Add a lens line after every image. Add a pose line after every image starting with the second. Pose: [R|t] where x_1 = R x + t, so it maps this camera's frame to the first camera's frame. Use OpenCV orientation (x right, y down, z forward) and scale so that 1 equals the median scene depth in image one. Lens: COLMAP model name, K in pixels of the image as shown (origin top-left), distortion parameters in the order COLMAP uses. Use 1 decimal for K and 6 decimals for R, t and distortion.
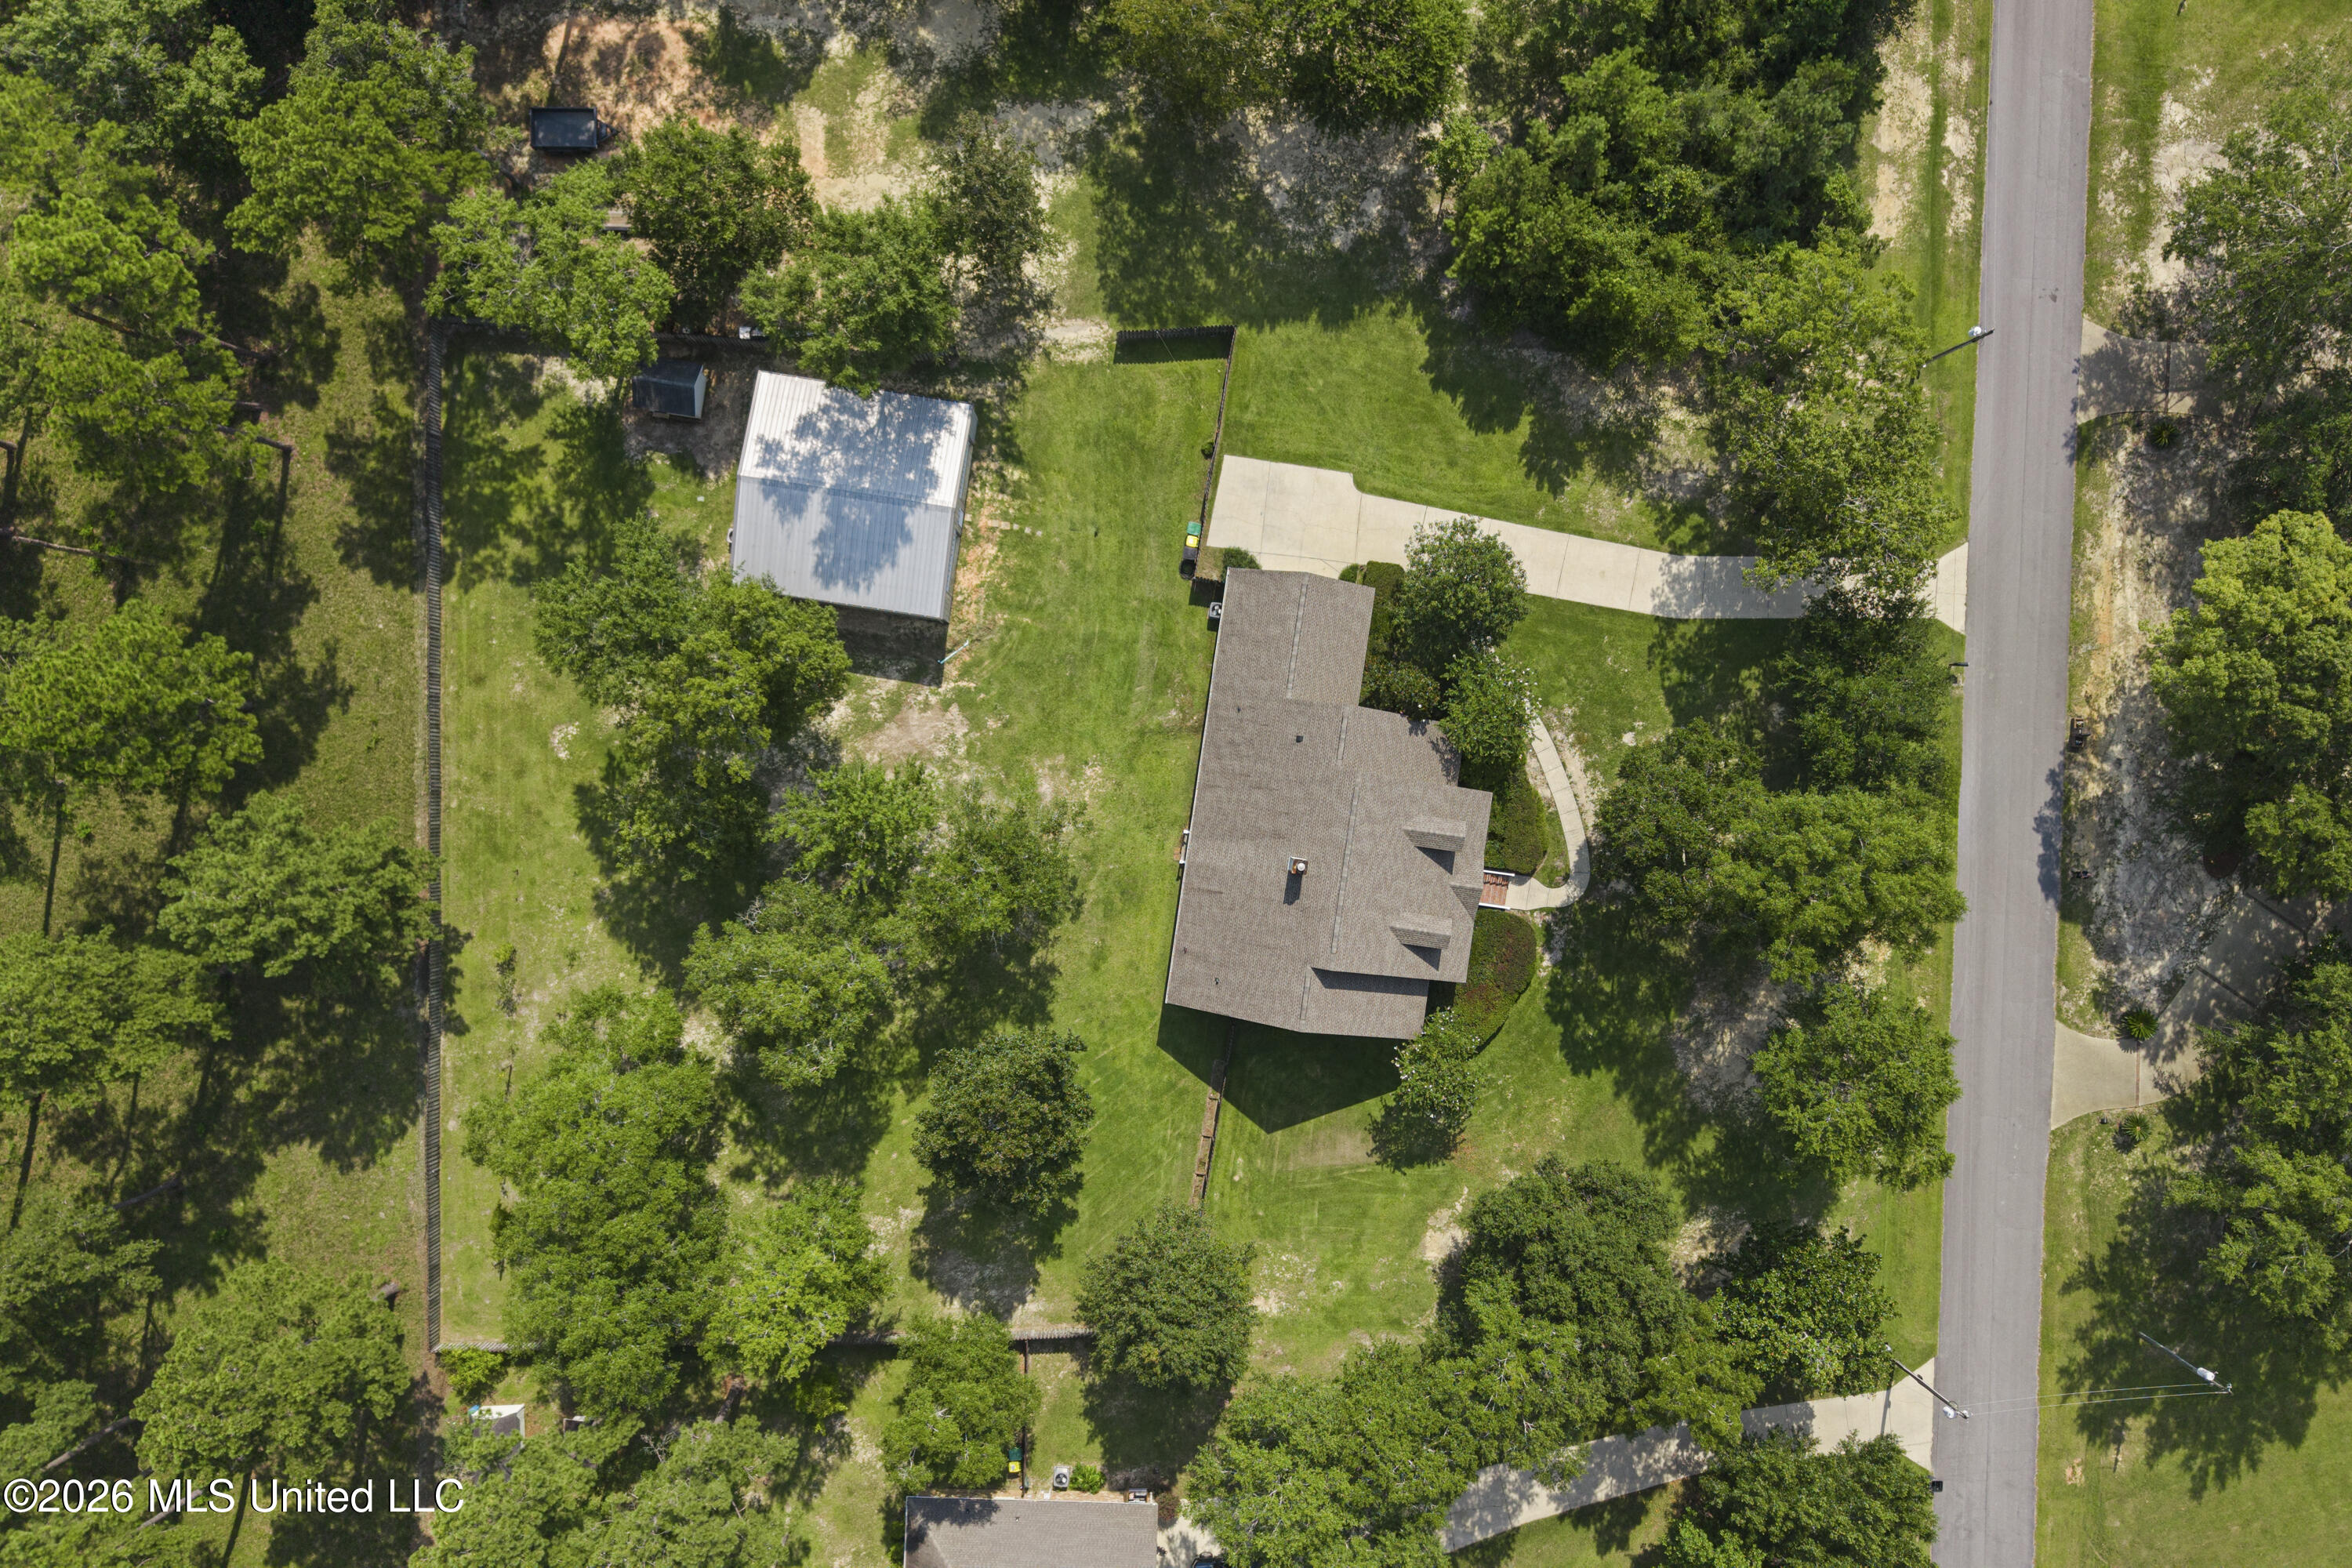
lens RADIAL K [[1667.5, 0, 1176.0], [0, 1667.5, 784.0], [0, 0, 1]] dist [0.042226, -0.001399]
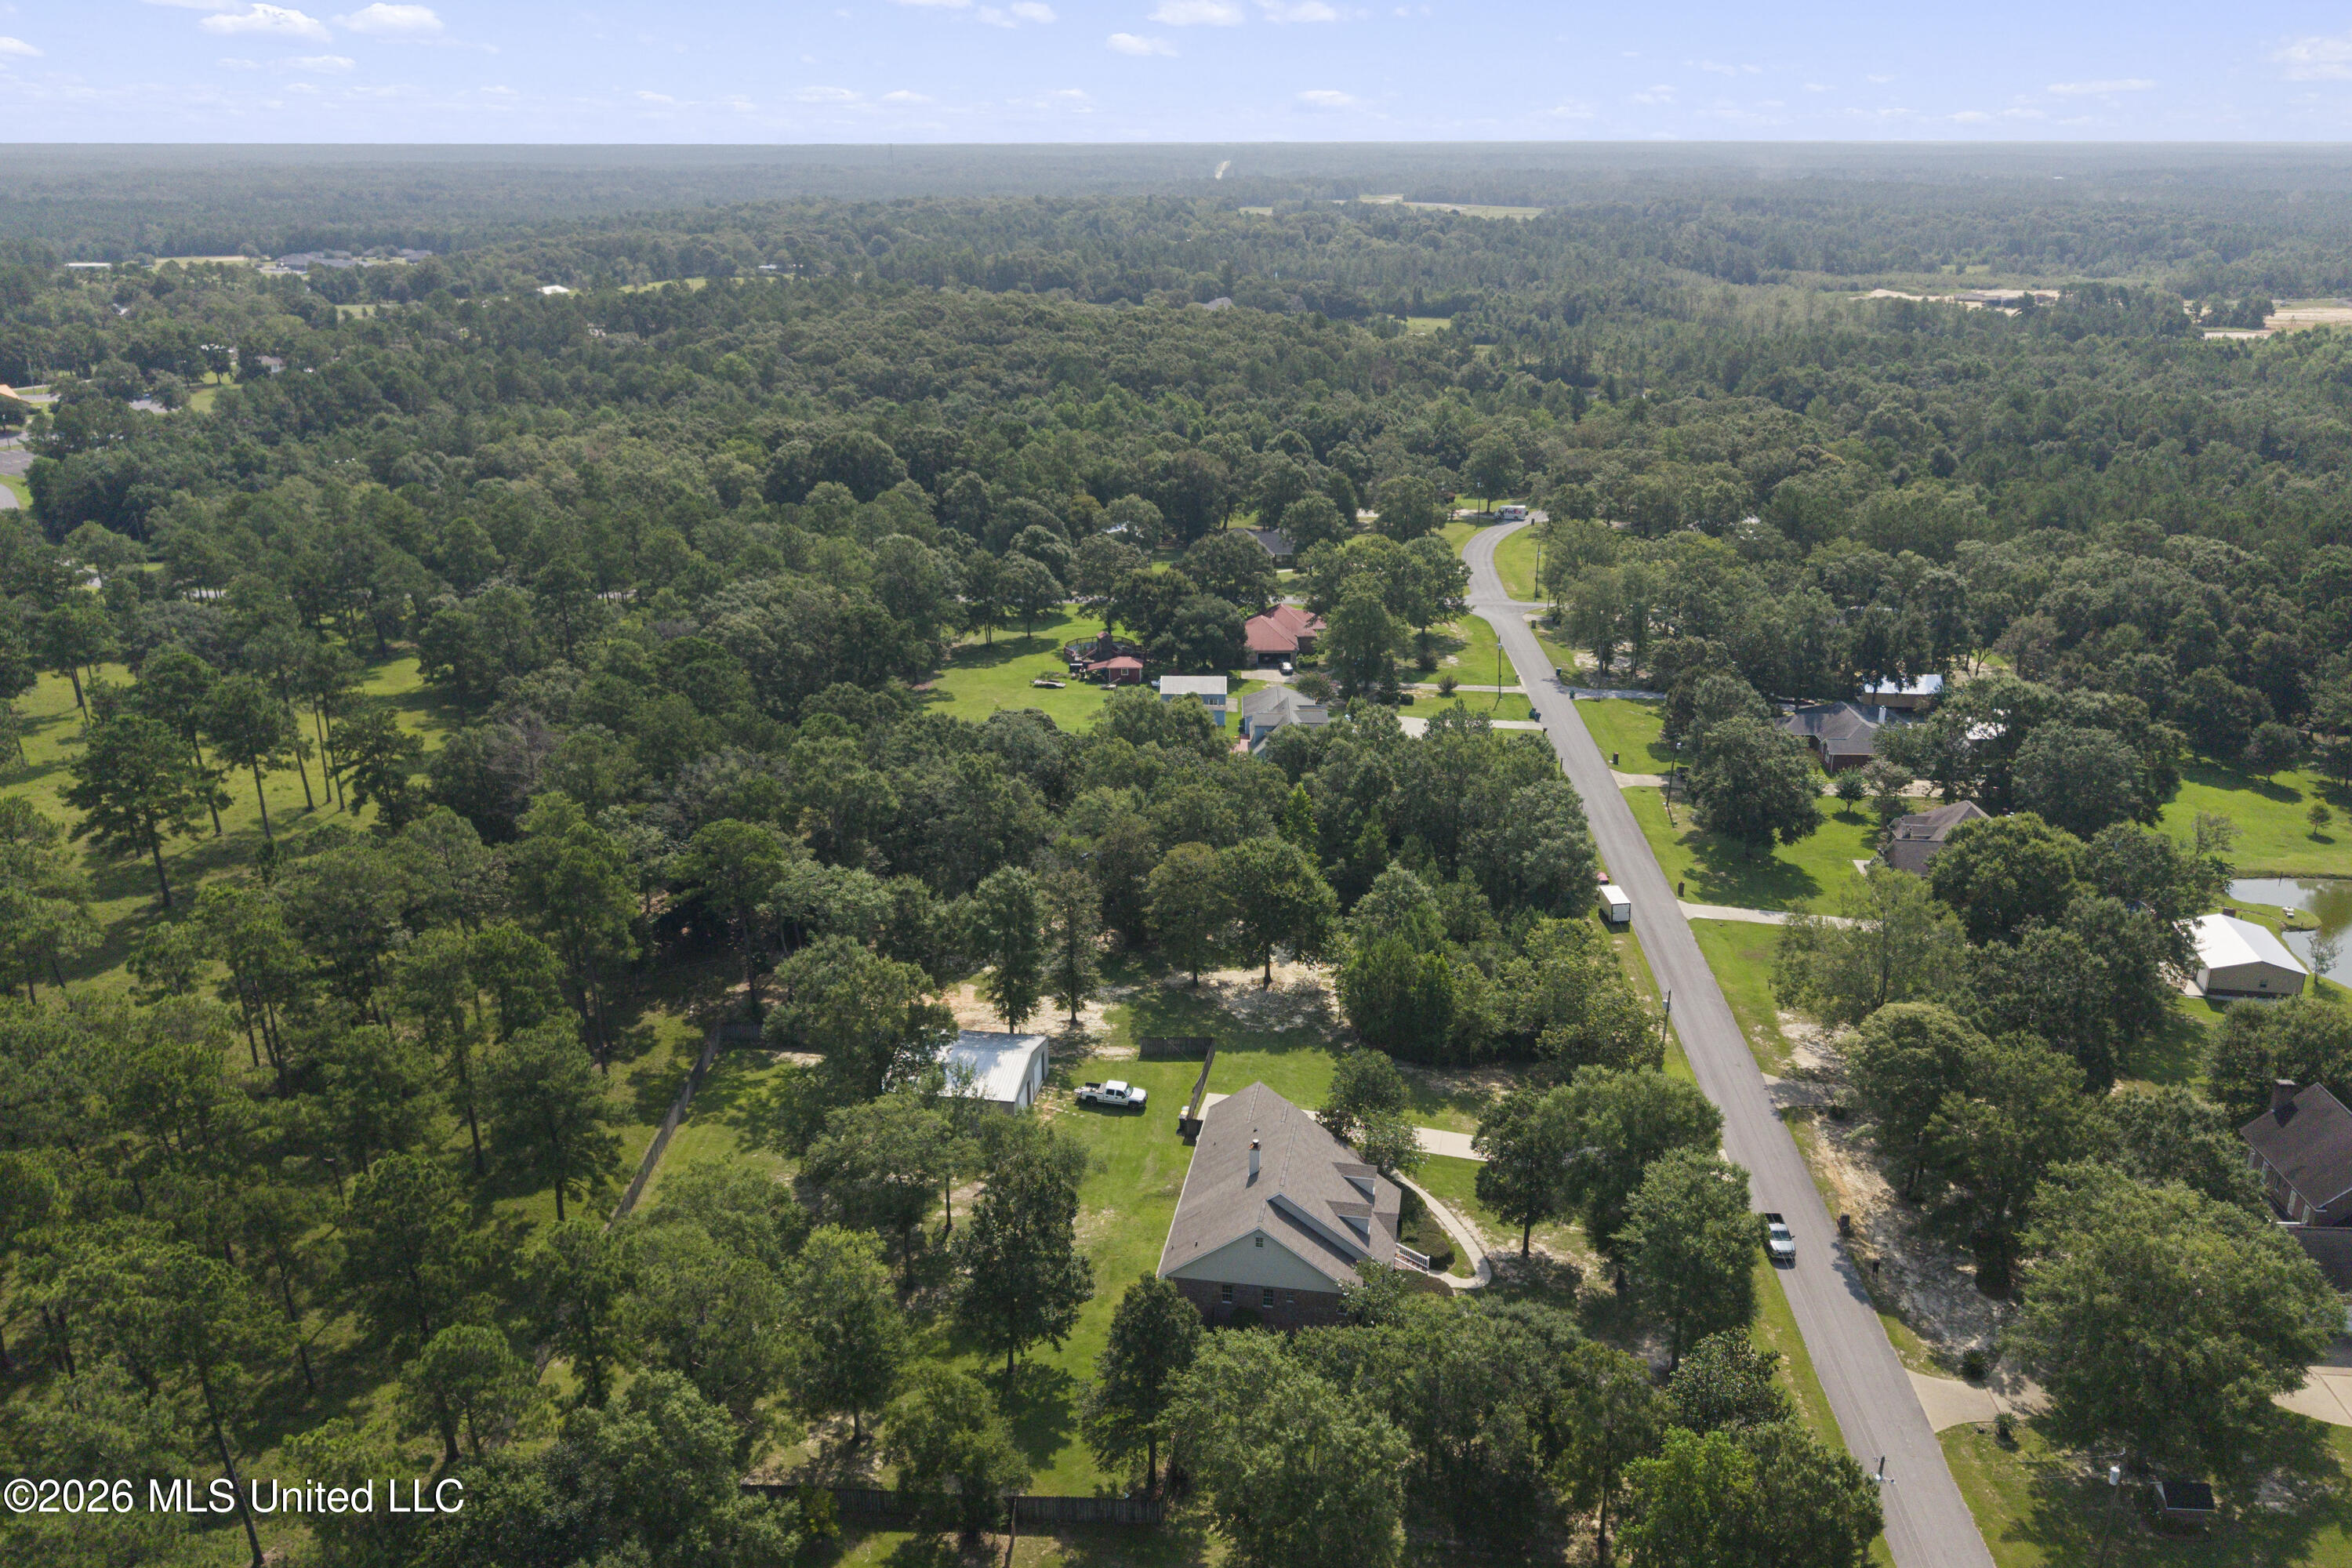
lens RADIAL K [[1667.5, 0, 1176.0], [0, 1667.5, 784.0], [0, 0, 1]] dist [0.042226, -0.001399]
pose [[0.999711, 0.000087, -0.024059, 0.037182], [-0.022370, 0.371424, -0.928194, 1.111052], [0.008855, 0.928463, 0.371318, 0.173472]]
